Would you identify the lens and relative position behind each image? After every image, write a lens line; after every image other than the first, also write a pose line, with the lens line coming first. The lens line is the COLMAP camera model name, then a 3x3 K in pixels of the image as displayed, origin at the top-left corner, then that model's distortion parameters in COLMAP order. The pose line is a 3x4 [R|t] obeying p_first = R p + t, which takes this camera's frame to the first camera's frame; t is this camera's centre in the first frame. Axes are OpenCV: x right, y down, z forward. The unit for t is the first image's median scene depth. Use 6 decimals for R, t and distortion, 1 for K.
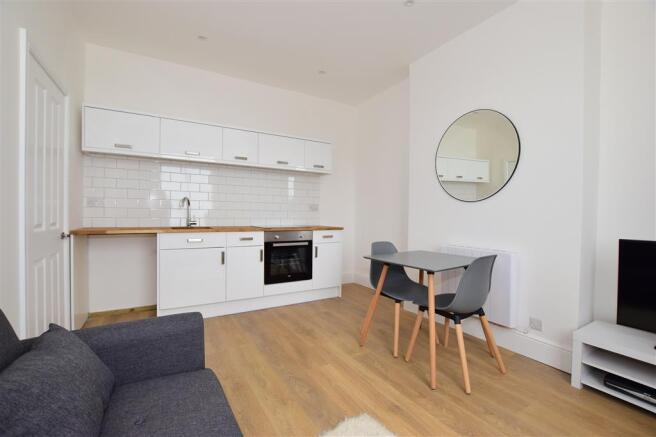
lens RADIAL K [[290.3, 0, 328.0], [0, 290.3, 218.5], [0, 0, 1]] dist [-0.014739, -0.000001]
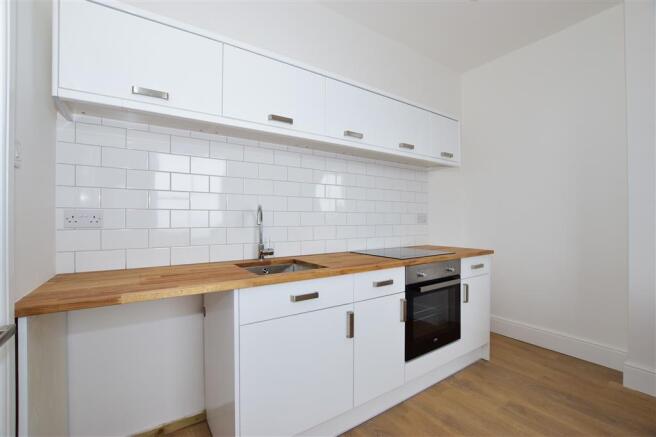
lens RADIAL K [[285.3, 0, 328.0], [0, 285.3, 218.5], [0, 0, 1]] dist [-0.002821, -0.000283]
pose [[0.998038, -0.016729, 0.060342, -0.394082], [0.017806, 0.999691, -0.017366, -0.038636], [-0.060033, 0.018407, 0.998027, 0.459331]]
